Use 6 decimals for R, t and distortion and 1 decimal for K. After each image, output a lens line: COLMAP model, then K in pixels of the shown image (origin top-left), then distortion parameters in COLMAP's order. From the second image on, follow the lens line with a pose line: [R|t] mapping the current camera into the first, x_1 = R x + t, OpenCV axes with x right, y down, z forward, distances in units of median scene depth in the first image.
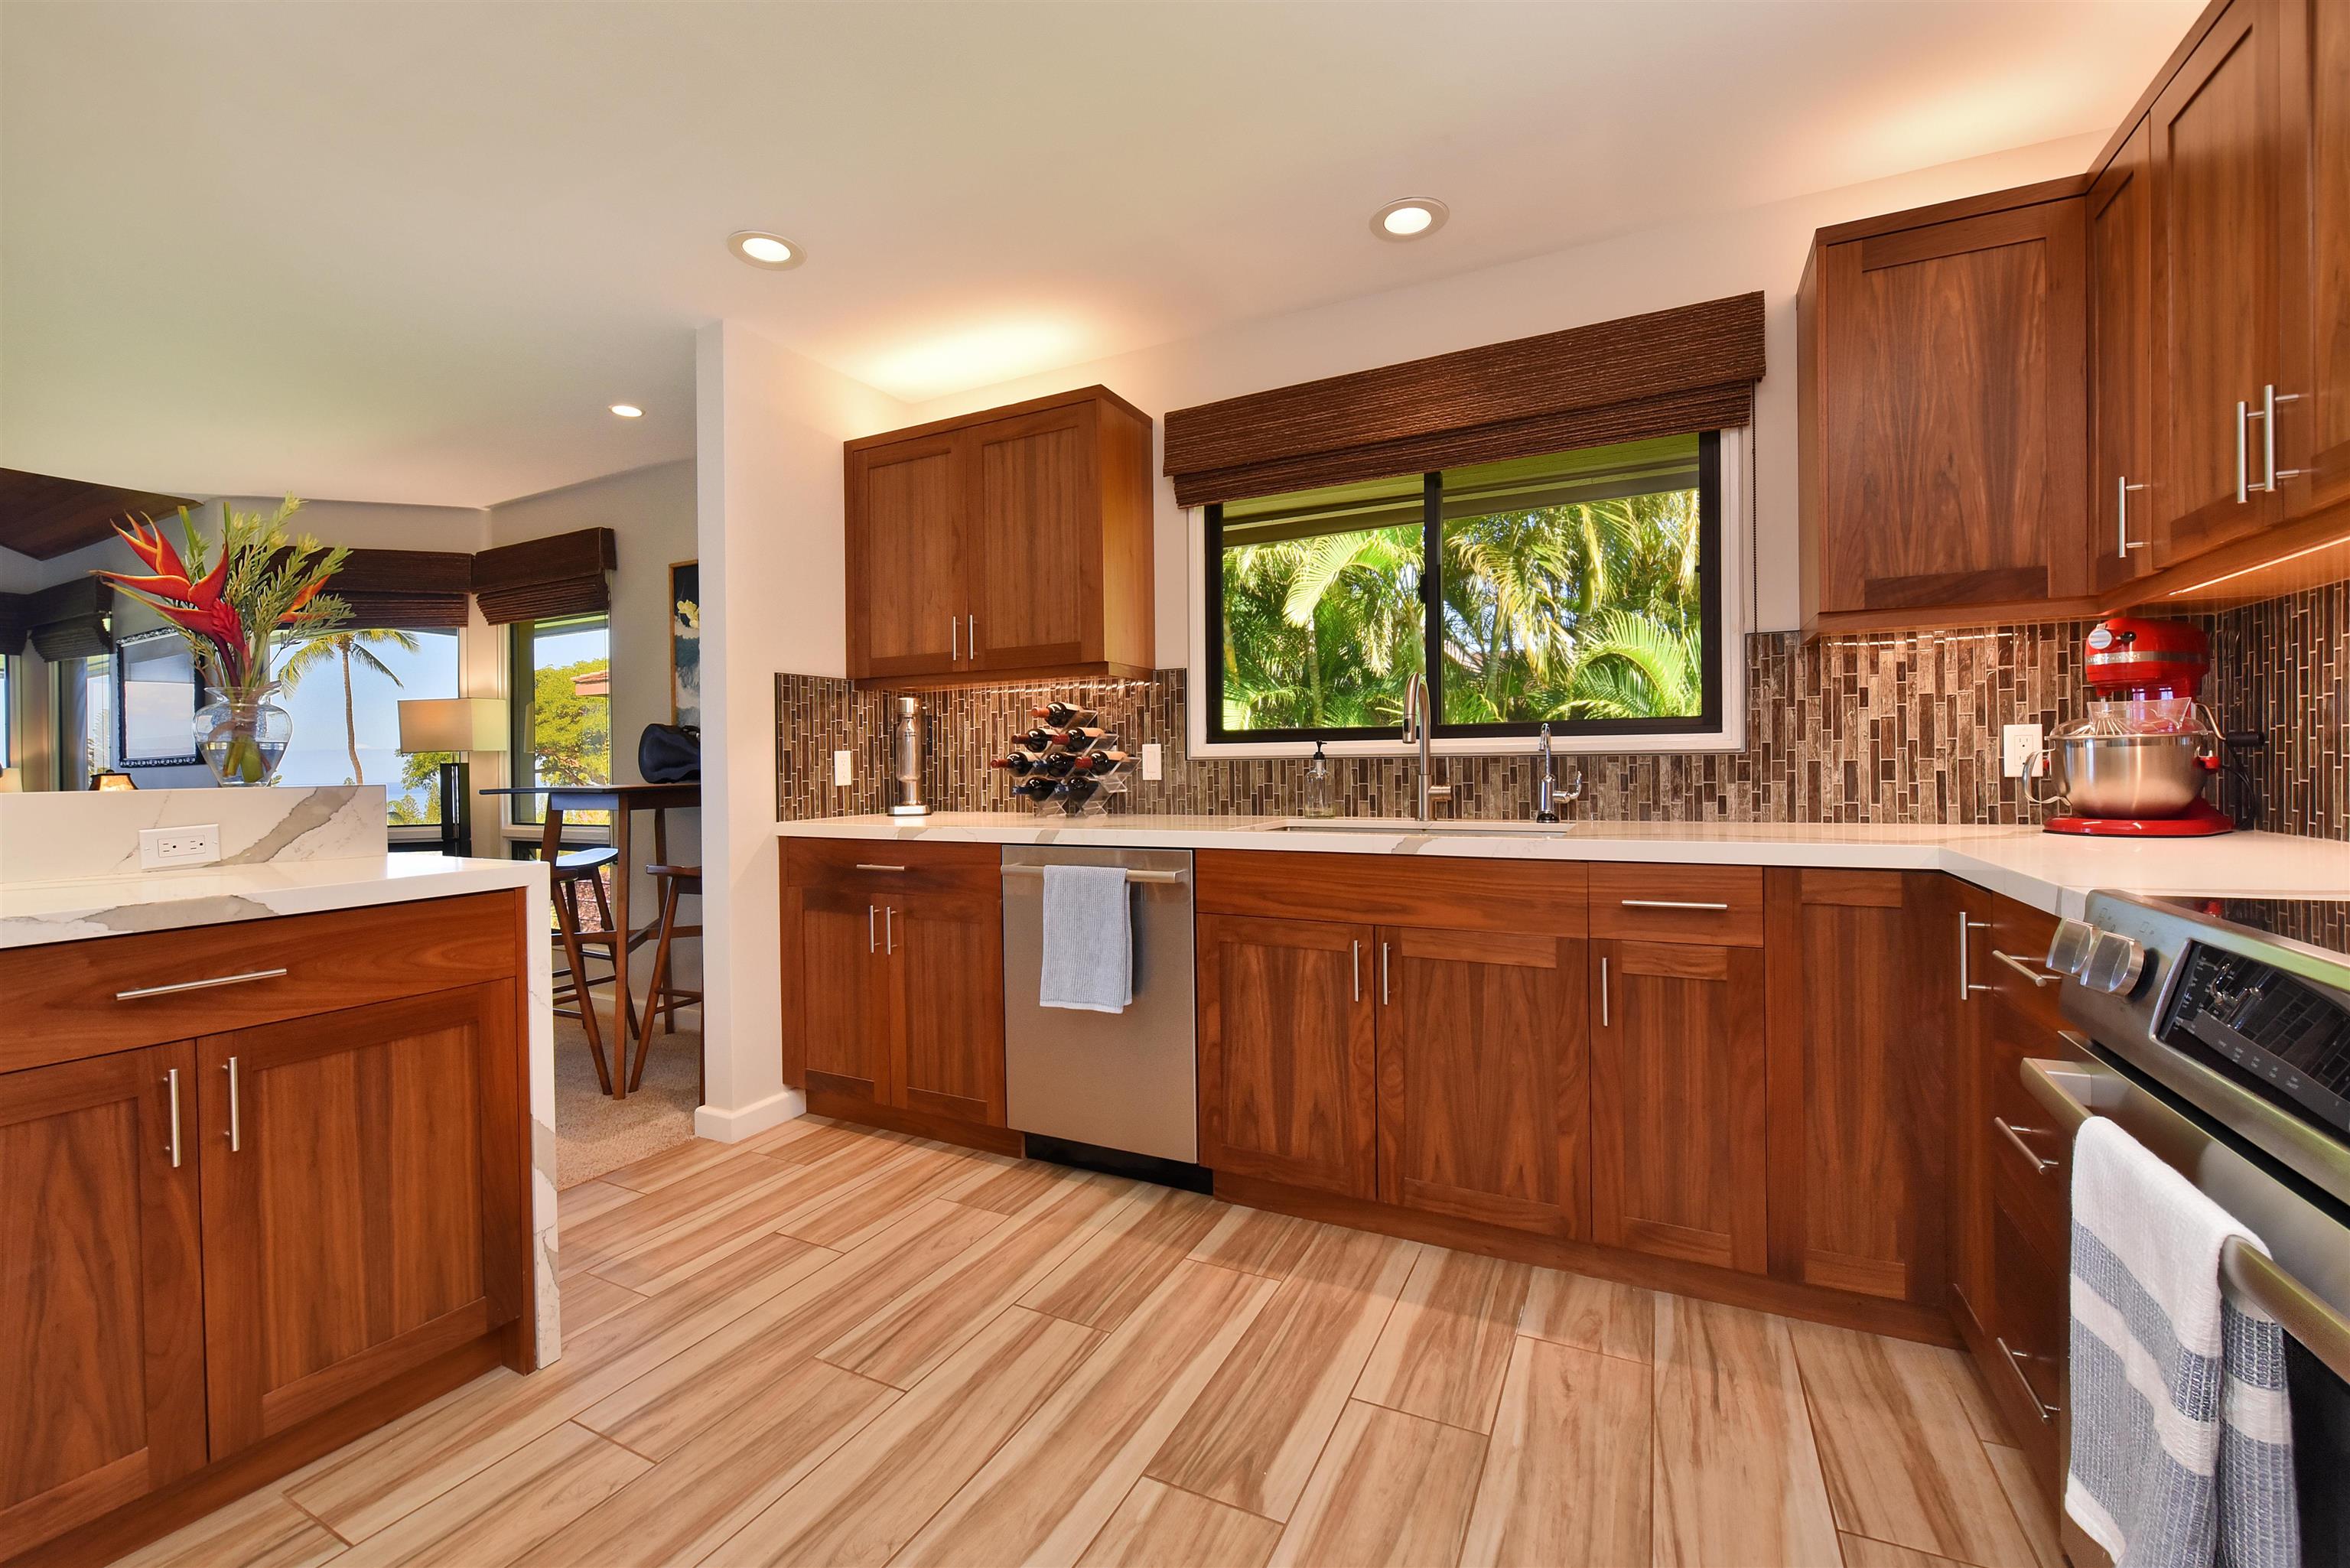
lens RADIAL K [[978.9, 0, 1189.3], [0, 978.9, 761.0], [0, 0, 1]] dist [-0.004511, -0.001634]
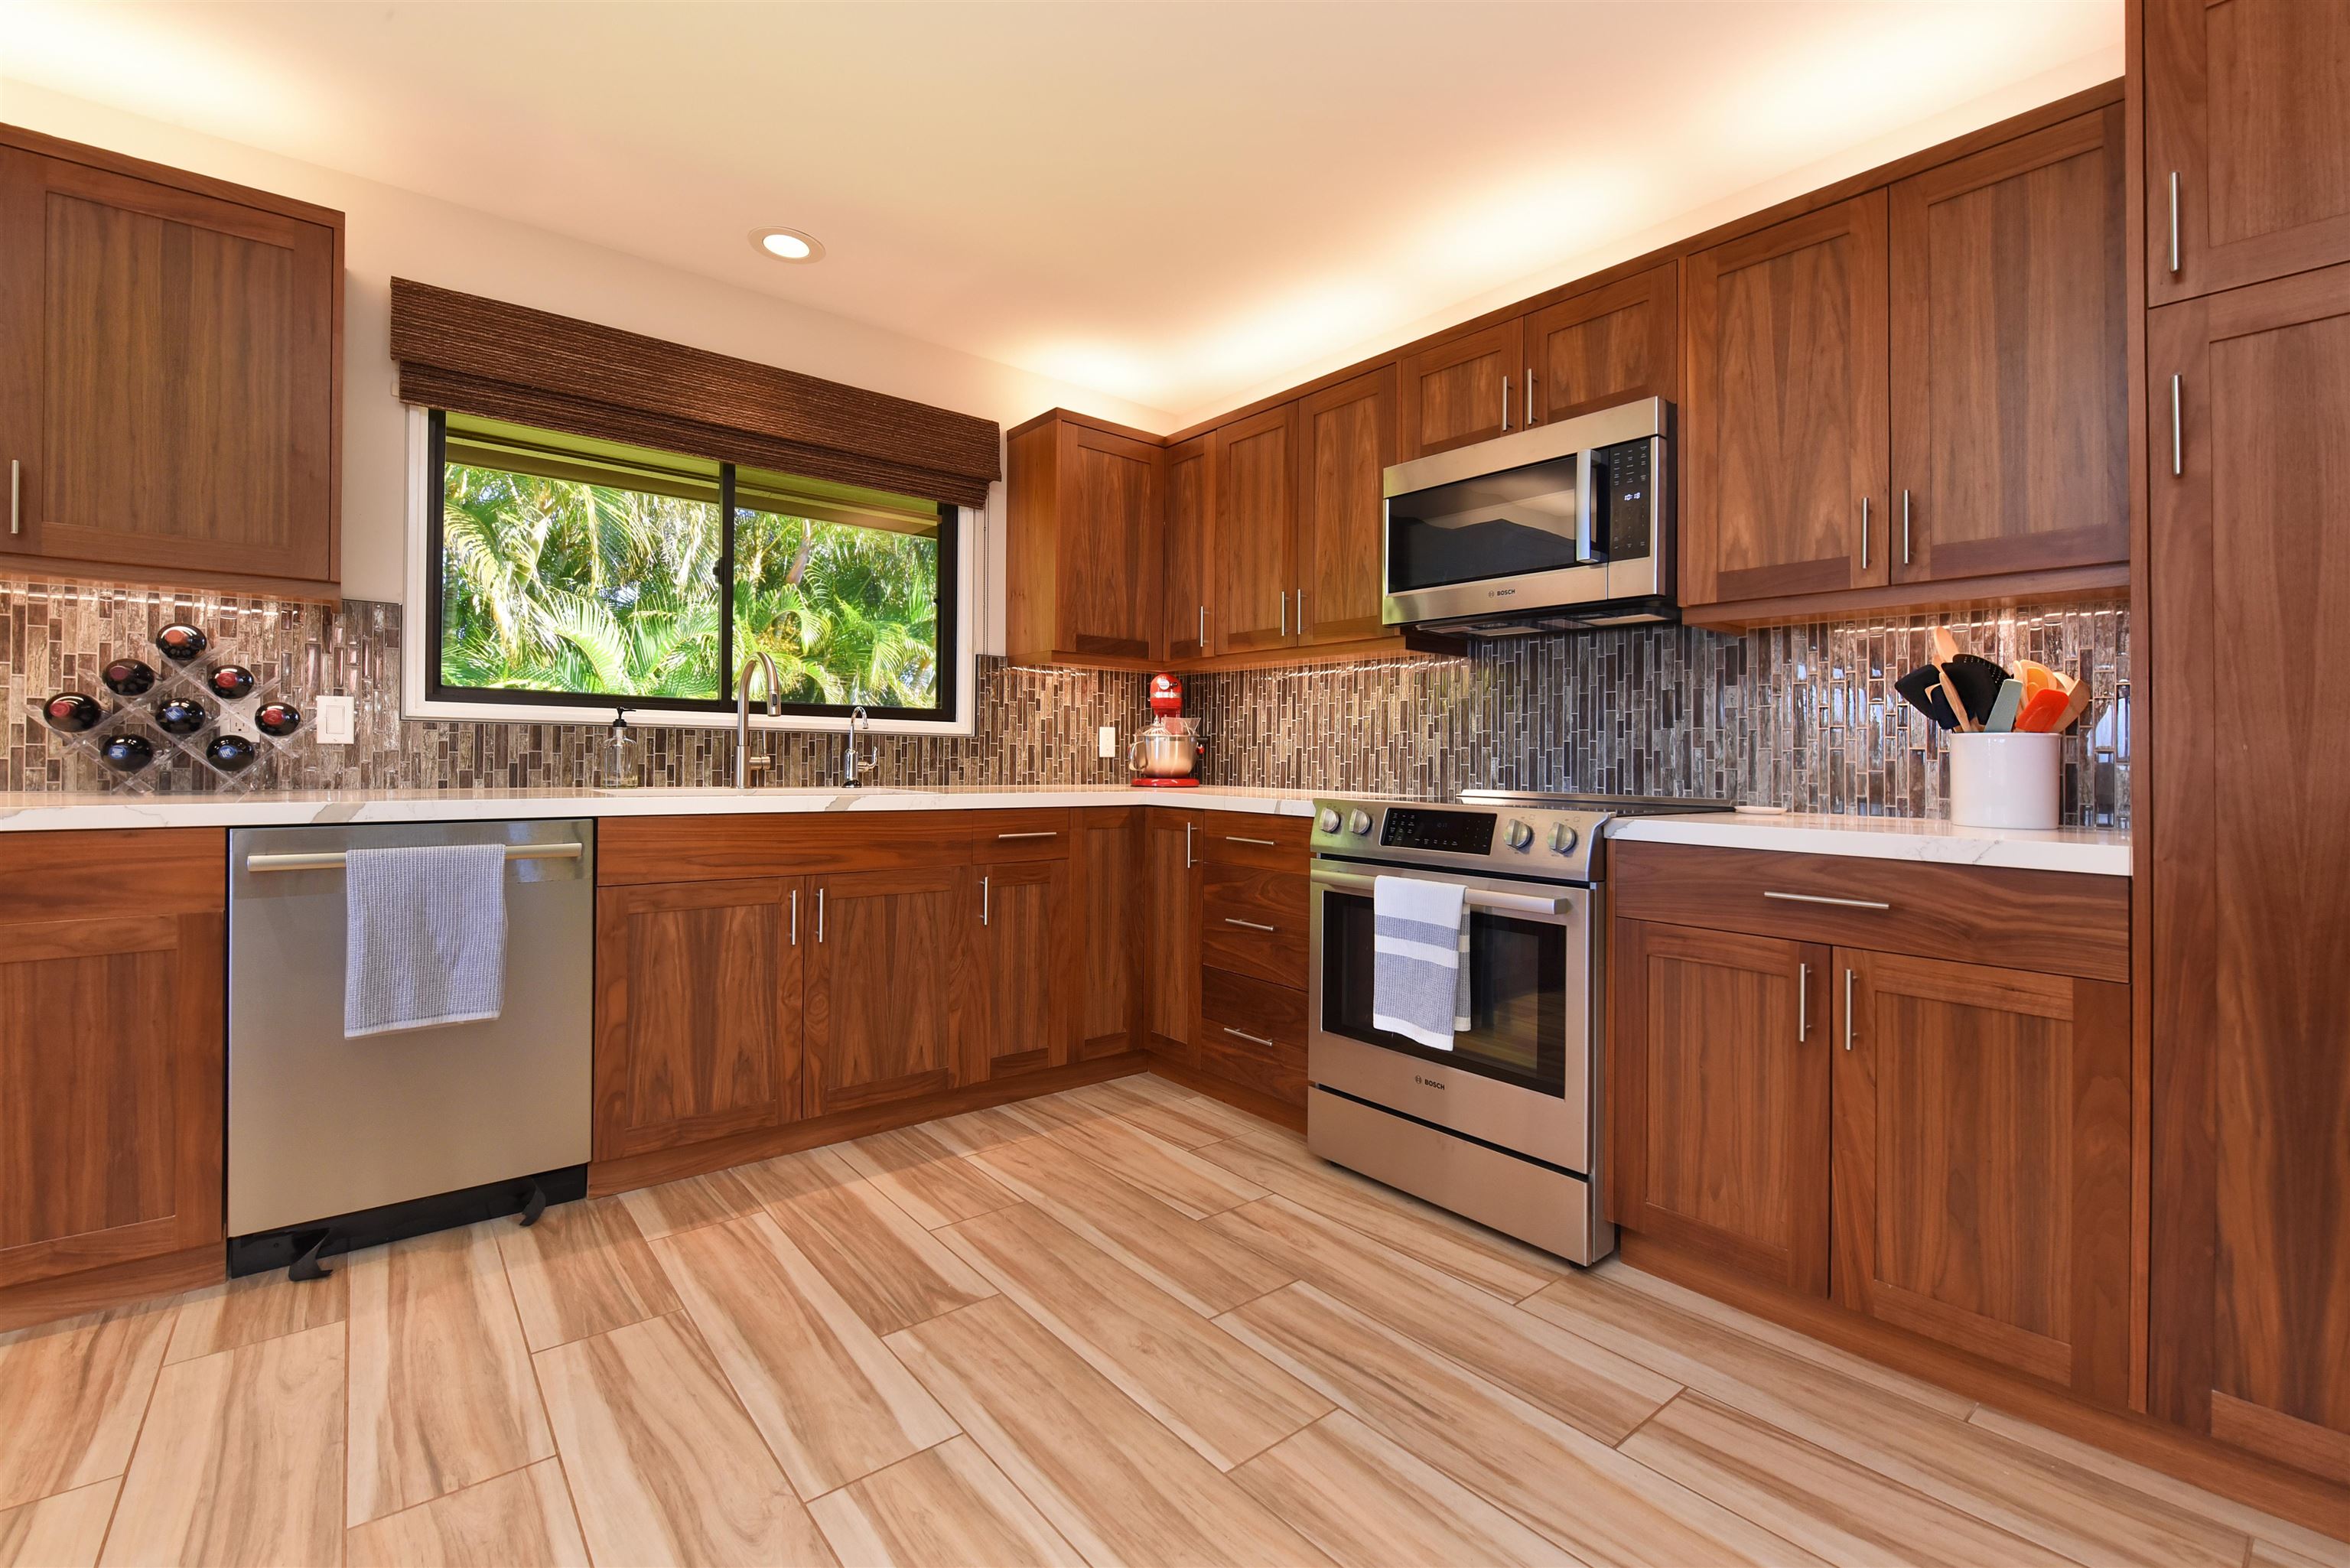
lens RADIAL K [[993.8, 0, 1147.7], [0, 993.8, 753.9], [0, 0, 1]] dist [-0.008271, -0.001838]
pose [[0.436623, 0.026236, 0.899262, -0.668532], [-0.025548, 0.999533, -0.016757, 0.036017], [-0.899282, -0.015658, 0.437089, 0.145688]]
